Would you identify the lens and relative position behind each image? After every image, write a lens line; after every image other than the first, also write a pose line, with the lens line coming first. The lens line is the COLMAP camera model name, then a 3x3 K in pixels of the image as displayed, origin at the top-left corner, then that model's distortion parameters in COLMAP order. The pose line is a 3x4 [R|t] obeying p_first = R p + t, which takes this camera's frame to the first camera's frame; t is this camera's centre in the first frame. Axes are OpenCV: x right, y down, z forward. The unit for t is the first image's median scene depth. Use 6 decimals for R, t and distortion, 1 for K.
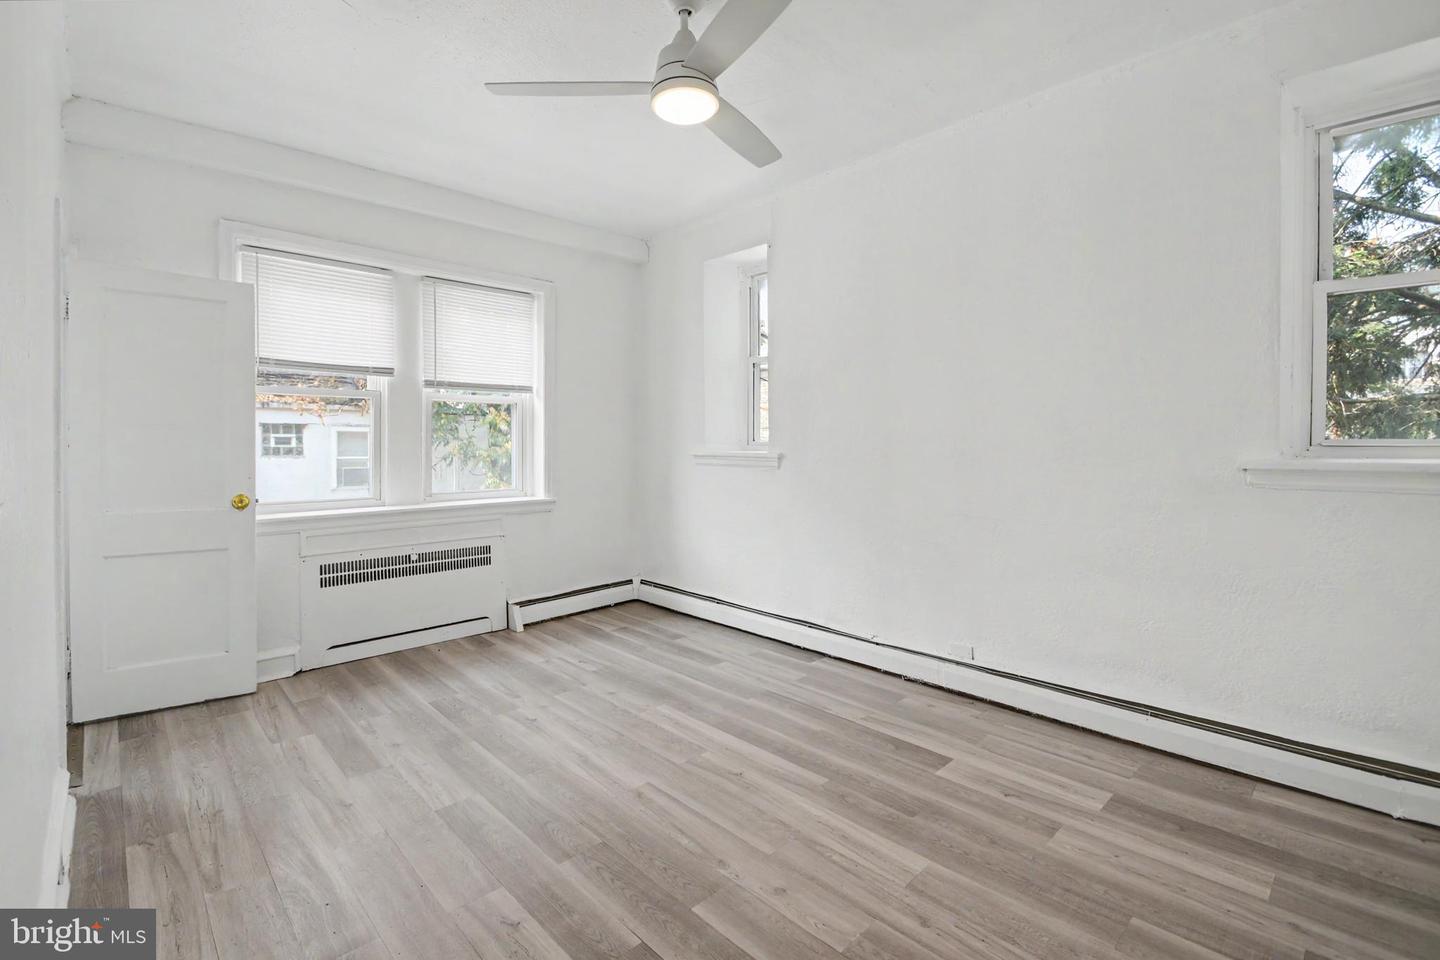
lens RADIAL K [[643.6, 0, 714.7], [0, 643.6, 445.9], [0, 0, 1]] dist [0.002100, -0.011749]
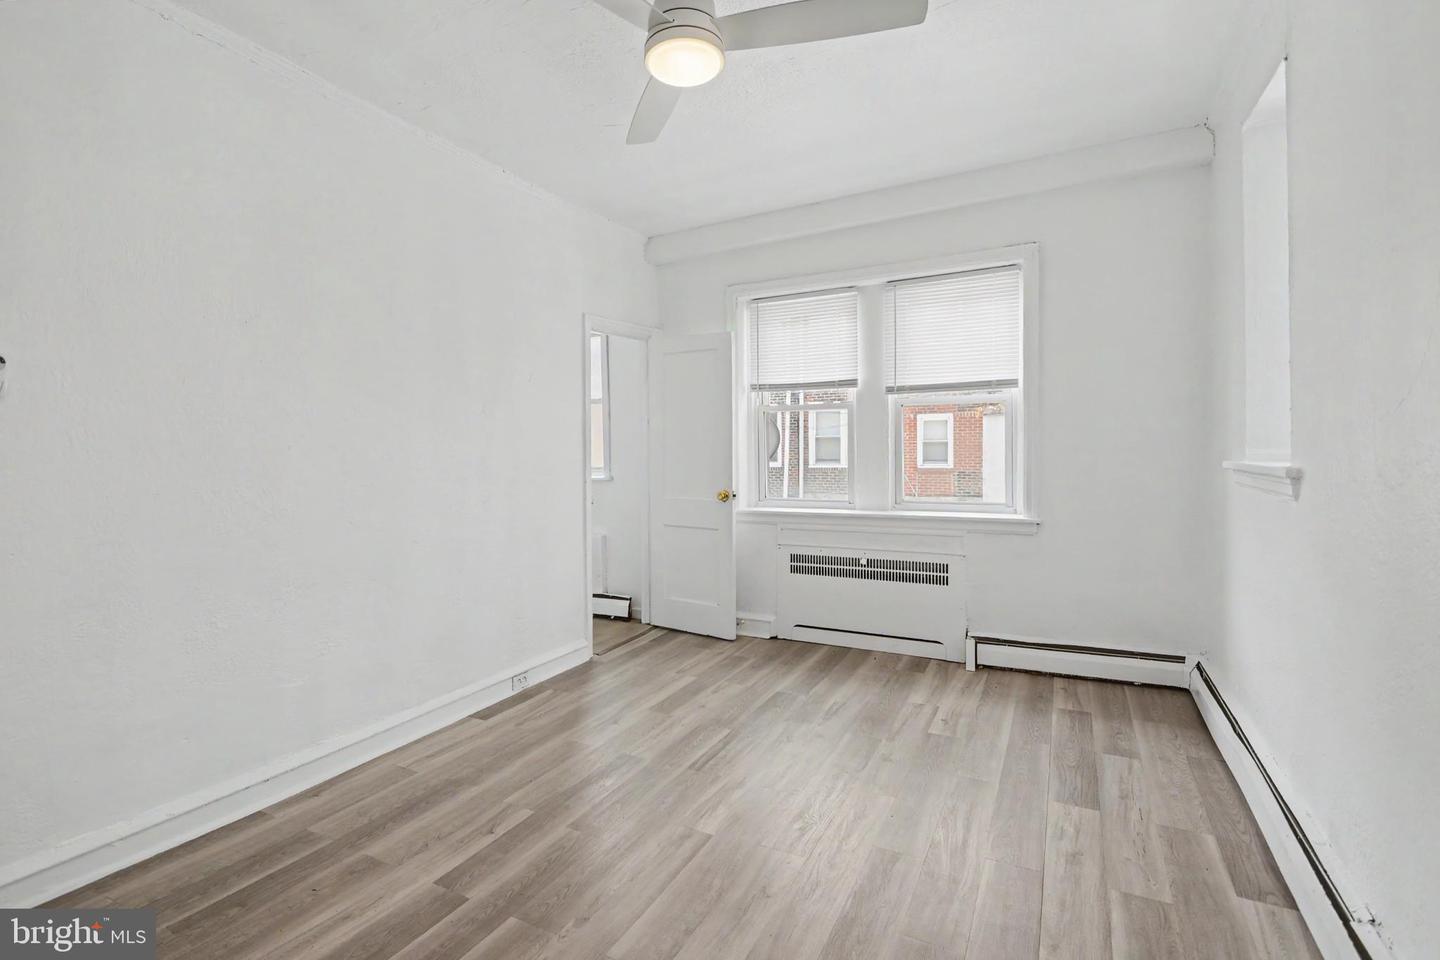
lens RADIAL K [[662.2, 0, 692.7], [0, 662.2, 454.7], [0, 0, 1]] dist [0.001386, -0.008680]
pose [[0.300539, 0.003804, -0.953762, 0.505303], [0.008932, 0.999937, 0.006803, -0.007837], [0.953728, -0.010563, 0.300486, 0.465774]]
